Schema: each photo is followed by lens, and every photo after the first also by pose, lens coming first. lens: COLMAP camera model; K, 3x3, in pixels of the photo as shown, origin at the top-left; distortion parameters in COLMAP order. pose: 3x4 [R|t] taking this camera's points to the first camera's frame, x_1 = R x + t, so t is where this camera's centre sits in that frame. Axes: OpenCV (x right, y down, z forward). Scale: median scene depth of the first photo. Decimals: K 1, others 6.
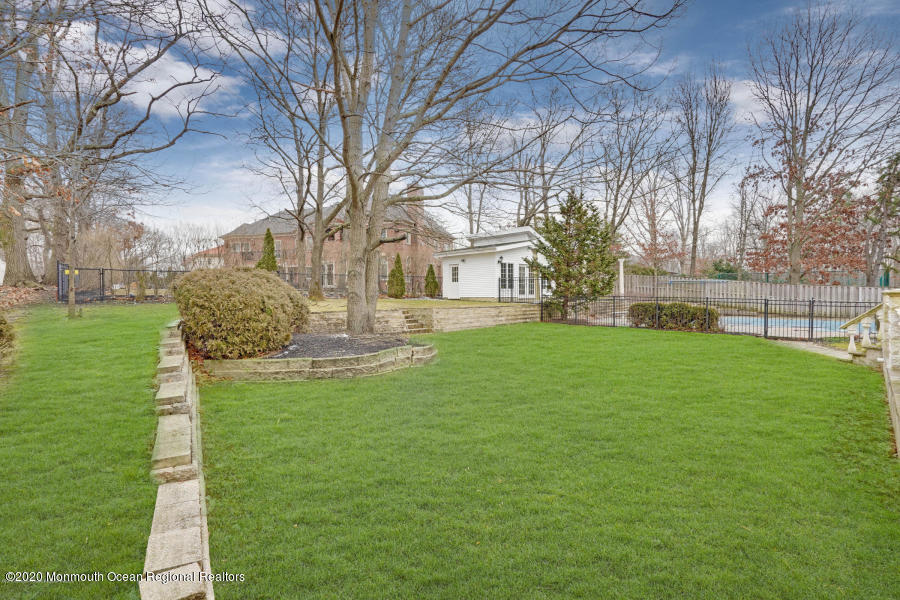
lens RADIAL K [[439.5, 0, 450.0], [0, 439.5, 300.0], [0, 0, 1]] dist [-0.000056, 0.000002]
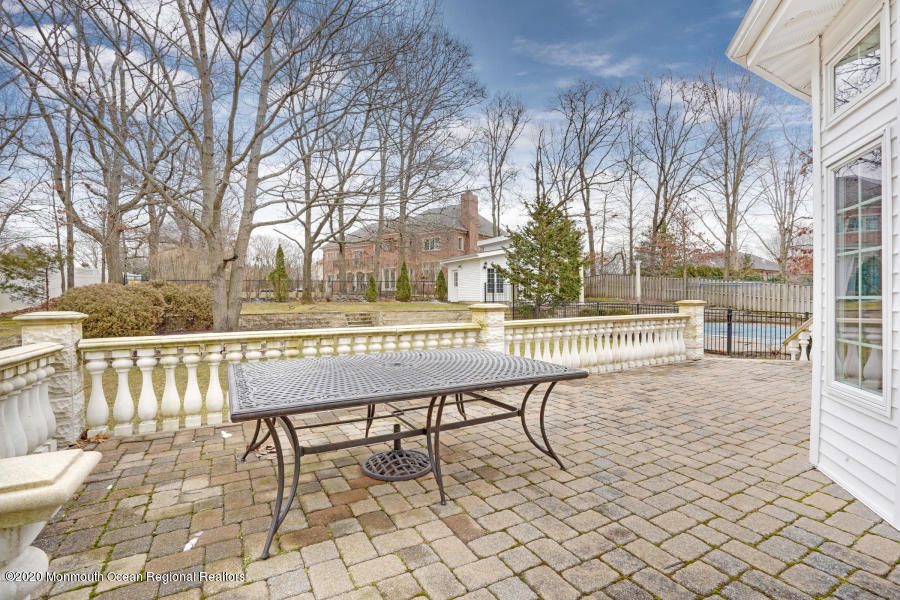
lens RADIAL K [[417.9, 0, 448.8], [0, 417.9, 301.4], [0, 0, 1]] dist [-0.053416, 0.018993]
pose [[0.951922, 0.007733, -0.306242, 0.338276], [-0.005822, 0.999957, 0.007154, -0.011985], [0.306285, -0.005027, 0.951927, 0.016719]]
